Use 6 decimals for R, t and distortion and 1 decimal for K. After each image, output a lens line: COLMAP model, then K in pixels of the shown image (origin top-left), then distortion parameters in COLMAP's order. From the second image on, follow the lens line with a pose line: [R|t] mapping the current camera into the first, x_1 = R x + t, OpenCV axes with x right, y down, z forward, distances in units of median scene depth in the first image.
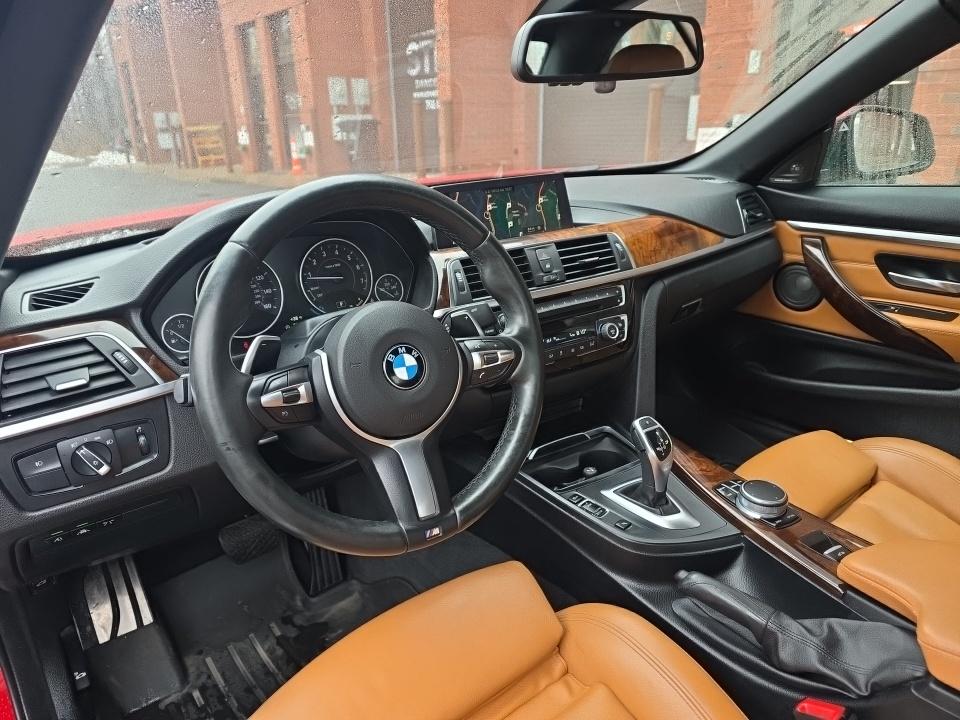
lens RADIAL K [[649.4, 0, 455.0], [0, 649.4, 363.9], [0, 0, 1]] dist [0.034258, -0.032822]
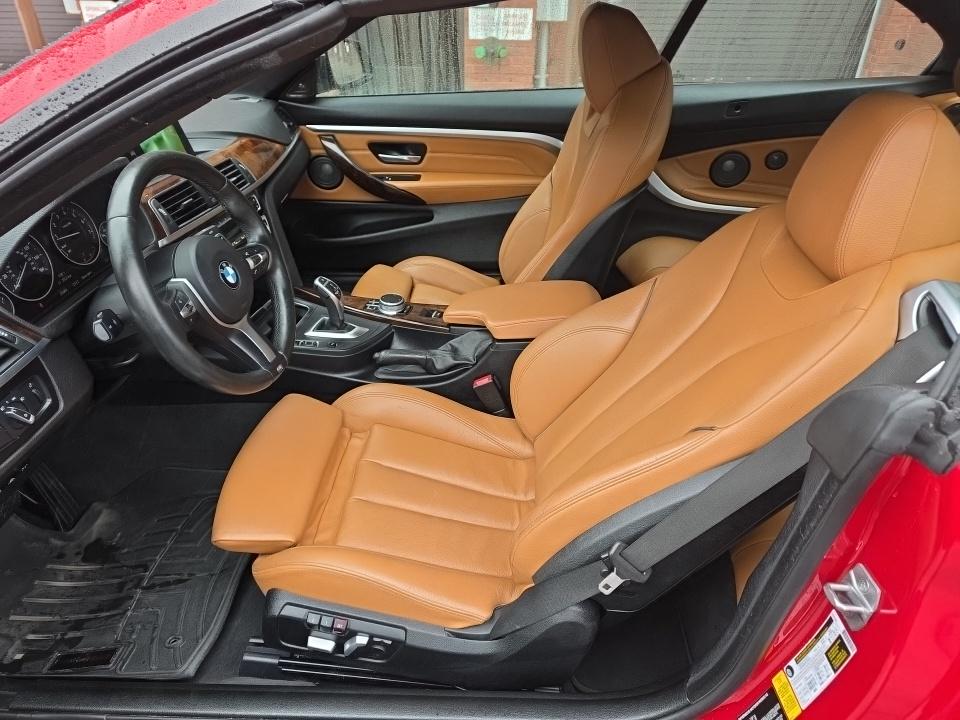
lens RADIAL K [[649.4, 0, 481.1], [0, 649.4, 356.9], [0, 0, 1]] dist [0.034258, -0.032822]
pose [[0.654659, -0.352491, 0.668709, -0.410444], [0.238291, 0.935752, 0.259971, -0.039019], [-0.717384, -0.010844, 0.696594, -0.270699]]
